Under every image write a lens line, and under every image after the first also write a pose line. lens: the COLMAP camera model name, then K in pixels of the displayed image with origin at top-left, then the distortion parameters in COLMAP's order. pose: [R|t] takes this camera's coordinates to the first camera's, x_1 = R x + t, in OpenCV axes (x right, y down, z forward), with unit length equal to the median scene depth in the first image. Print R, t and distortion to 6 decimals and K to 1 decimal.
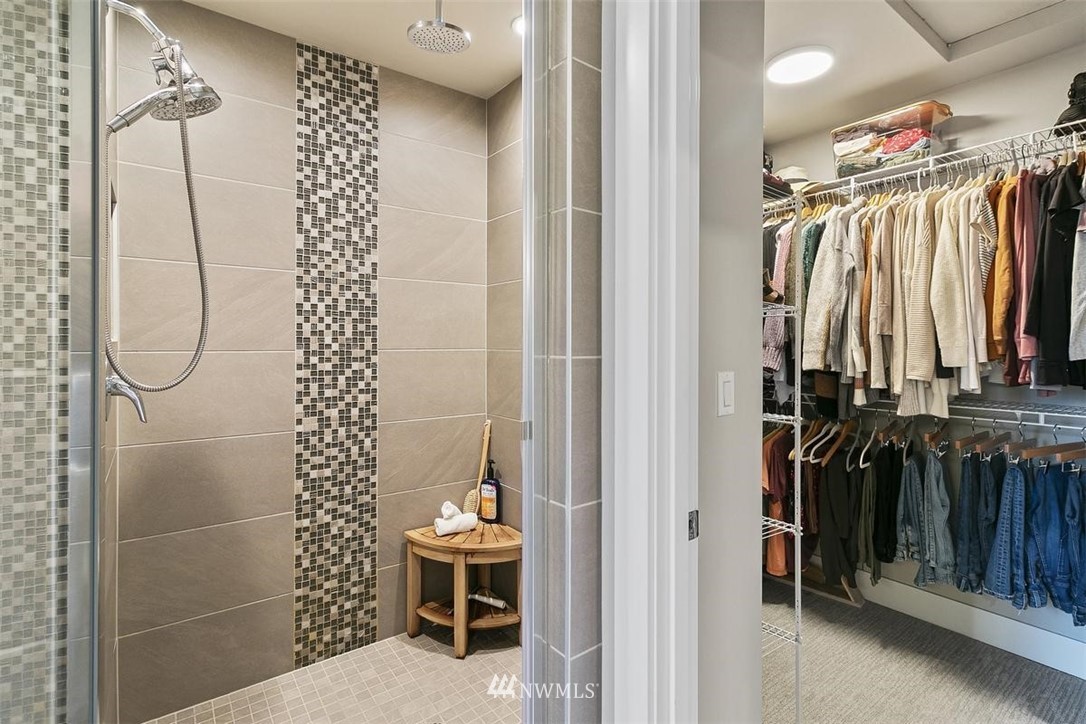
lens RADIAL K [[516.7, 0, 518.2], [0, 516.7, 344.4], [0, 0, 1]] dist [0.003166, 0.002514]
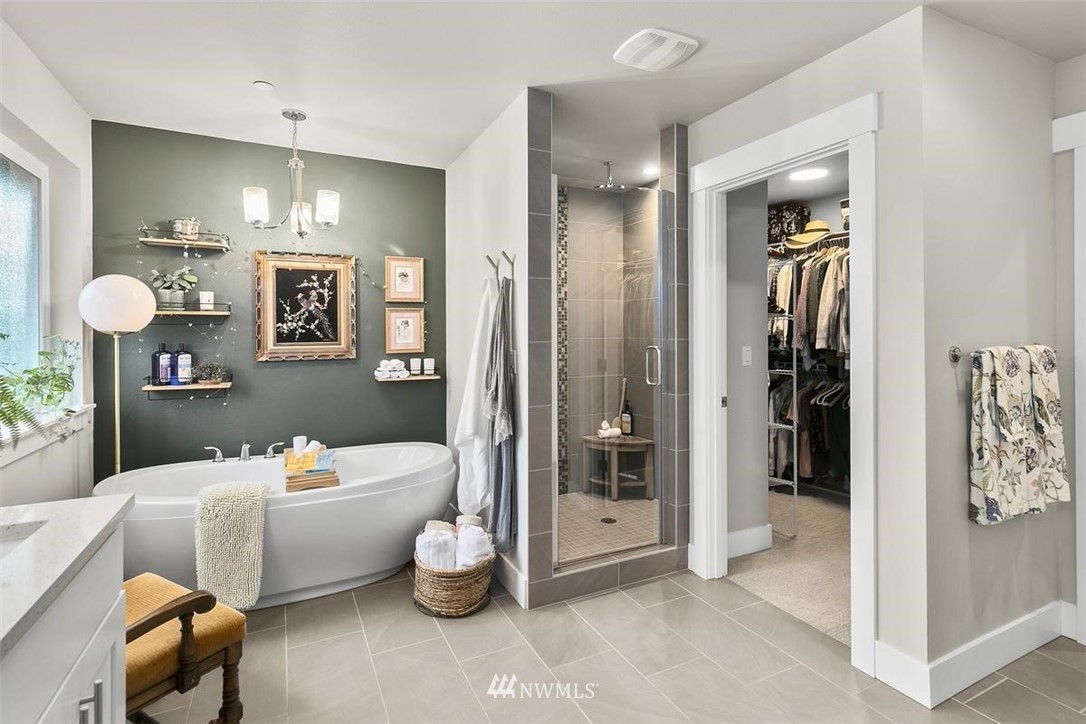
lens RADIAL K [[516.7, 0, 534.7], [0, 516.7, 331.3], [0, 0, 1]] dist [0.003166, 0.002514]
pose [[0.989227, -0.005733, -0.146275, -0.120683], [0.004827, 0.999967, -0.006549, -0.002245], [0.146308, 0.005772, 0.989222, -0.907030]]
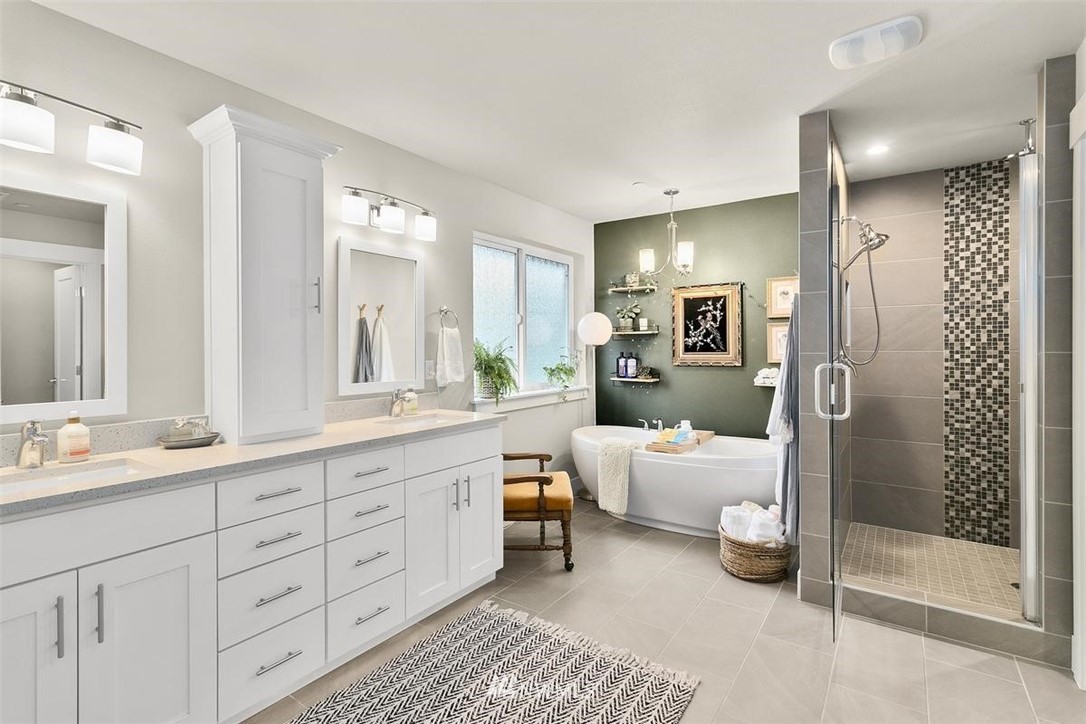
lens RADIAL K [[516.7, 0, 566.1], [0, 516.7, 347.2], [0, 0, 1]] dist [0.003166, 0.002514]
pose [[0.378912, -0.004257, -0.925423, 0.643704], [0.003597, 0.999989, -0.003127, 0.001367], [0.925426, -0.002144, 0.378923, -0.760188]]
